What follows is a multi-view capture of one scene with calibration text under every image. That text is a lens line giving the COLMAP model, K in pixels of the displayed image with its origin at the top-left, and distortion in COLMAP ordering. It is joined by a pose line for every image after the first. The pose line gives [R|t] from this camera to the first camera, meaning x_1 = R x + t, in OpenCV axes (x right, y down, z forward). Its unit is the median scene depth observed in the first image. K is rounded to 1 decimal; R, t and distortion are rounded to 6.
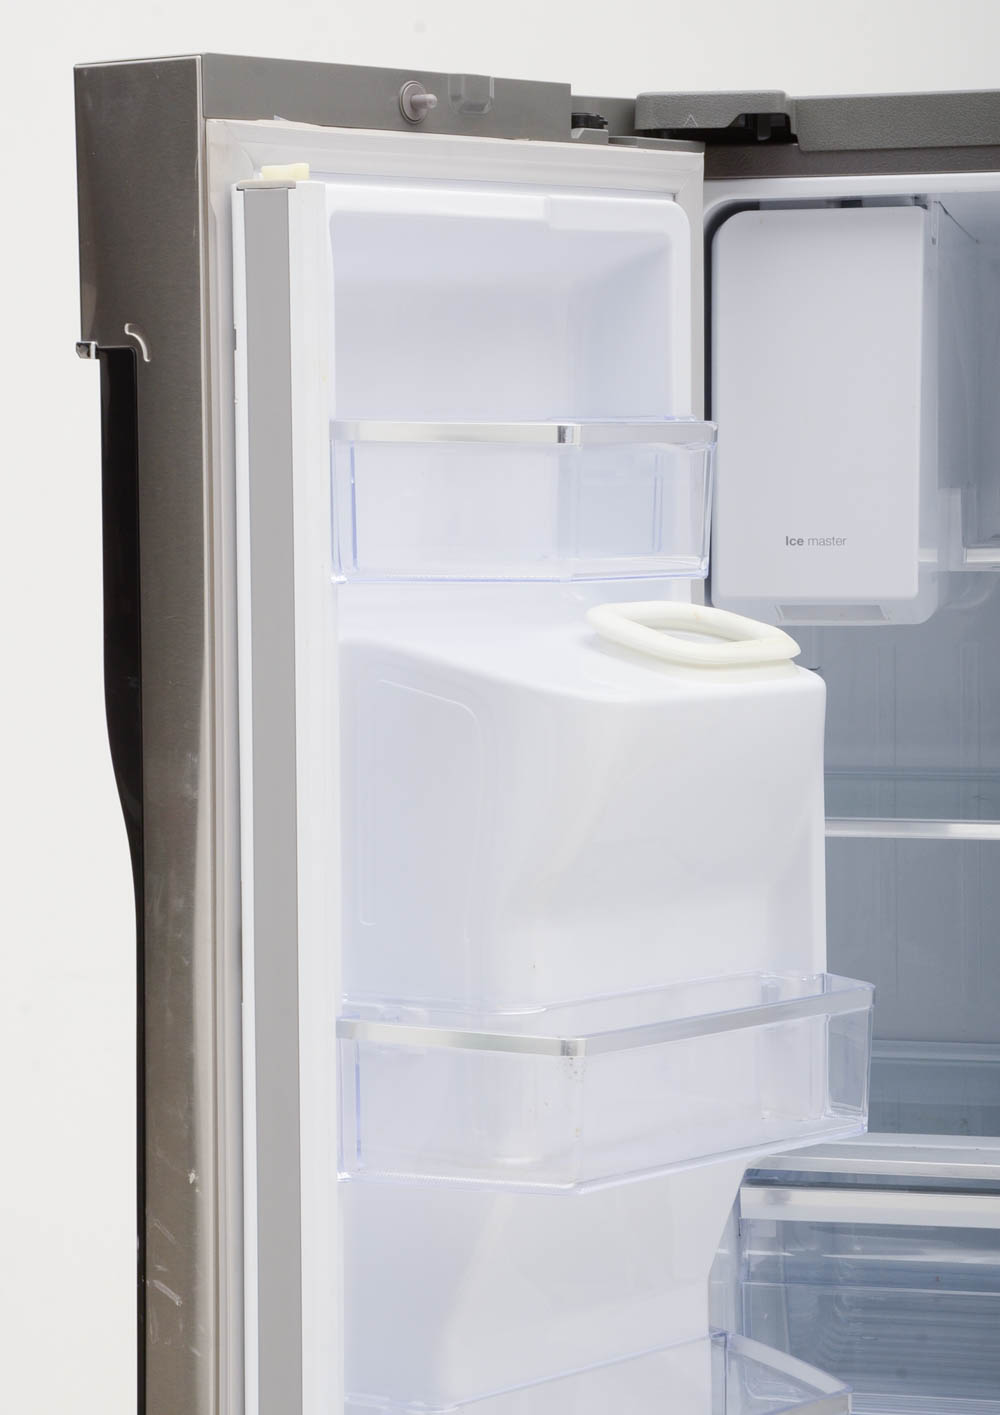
lens RADIAL K [[3953.3, 0, 441.3], [0, 3953.3, 676.6], [0, 0, 1]] dist [0.508486, 0.000000]
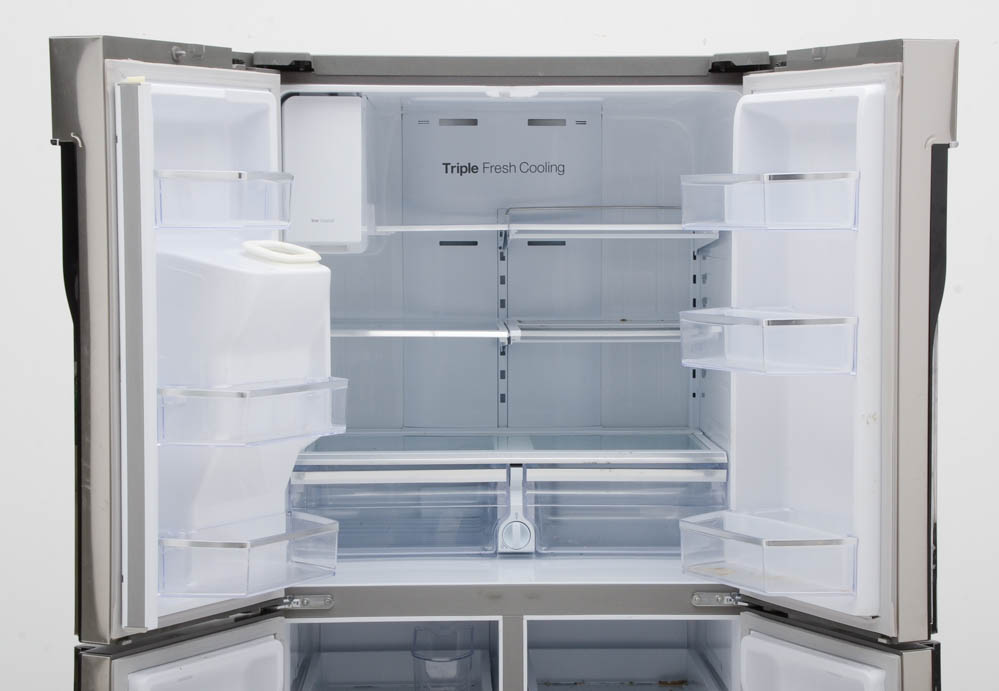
lens RADIAL K [[2190.1, 0, 518.0], [0, 2190.1, 344.2], [0, 0, 1]] dist [0.355948, 0.000000]
pose [[0.978215, -0.007220, 0.207469, -0.092075], [0.006793, 0.999973, 0.002770, 0.049825], [-0.207483, -0.001301, 0.978238, -0.512723]]
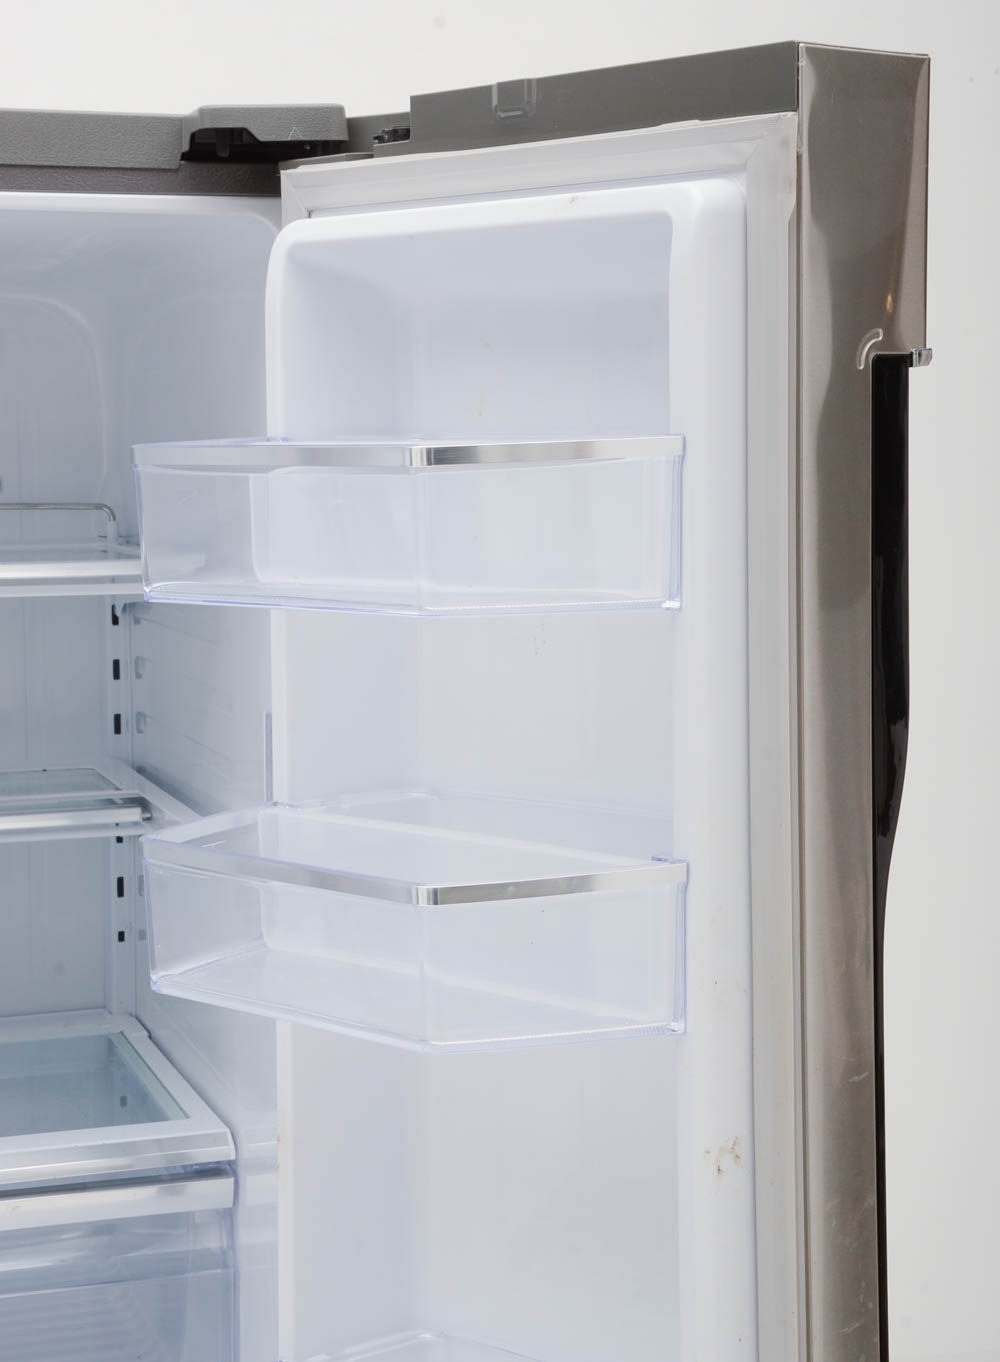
lens RADIAL K [[2807.1, 0, 470.5], [0, 2807.1, 631.3], [0, 0, 1]] dist [0.336991, 0.000000]
pose [[0.897001, -0.037183, 0.440462, 0.105096], [0.035277, 0.999299, 0.012518, -0.022459], [-0.440619, 0.004309, 0.897684, 0.302383]]
